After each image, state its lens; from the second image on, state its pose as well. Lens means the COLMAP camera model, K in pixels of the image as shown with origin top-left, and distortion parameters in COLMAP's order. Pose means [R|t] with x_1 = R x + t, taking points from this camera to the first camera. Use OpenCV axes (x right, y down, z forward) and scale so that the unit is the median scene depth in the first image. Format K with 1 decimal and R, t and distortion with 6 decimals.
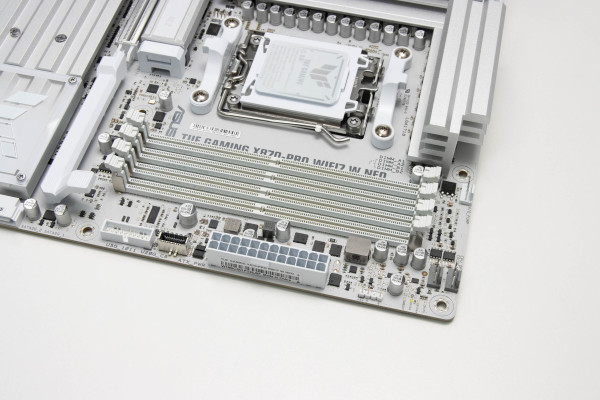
lens RADIAL K [[894.7, 0, 300.0], [0, 894.7, 200.0], [0, 0, 1]] dist [-0.050231, 0.001963]
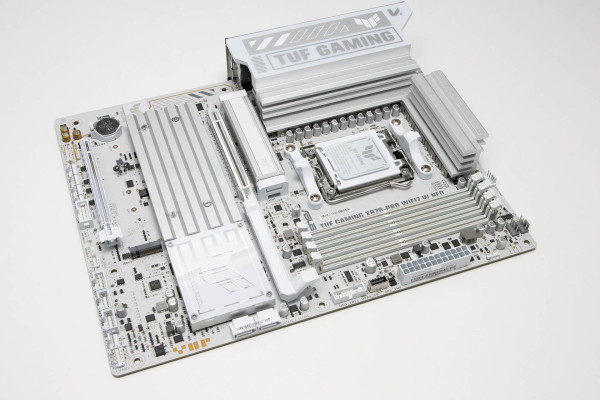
lens RADIAL K [[762.5, 0, 300.0], [0, 762.5, 200.0], [0, 0, 1]] dist [-0.062239, 0.055969]
pose [[0.836327, -0.420491, 0.351772, -0.602893], [0.440051, 0.897575, 0.026709, -0.162945], [-0.326973, 0.132460, 0.935705, -0.198704]]
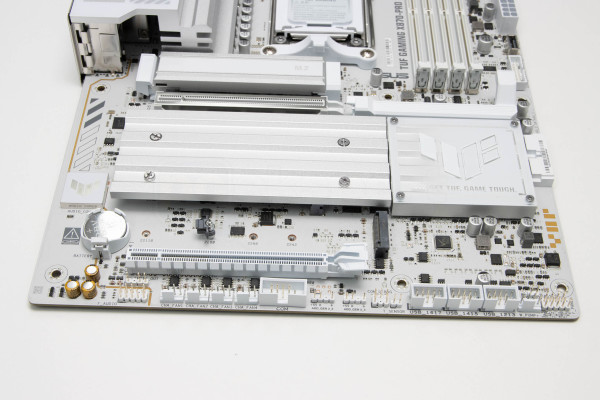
lens RADIAL K [[894.7, 0, 300.0], [0, 894.7, 200.0], [0, 0, 1]] dist [-0.050231, 0.001963]
pose [[-0.207813, -0.754769, 0.622204, -0.974404], [0.765977, 0.270037, 0.583403, -0.822385], [-0.608353, 0.597833, 0.522019, 0.582294]]
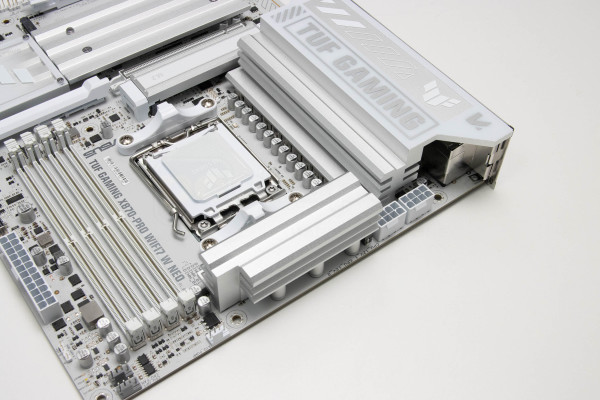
lens RADIAL K [[762.5, 0, 300.0], [0, 762.5, 200.0], [0, 0, 1]] dist [-0.062239, 0.055969]
pose [[0.760538, 0.499504, -0.414822, 0.530234], [-0.526049, 0.848523, 0.057280, -0.232873], [0.380598, 0.174653, 0.908098, 0.199480]]
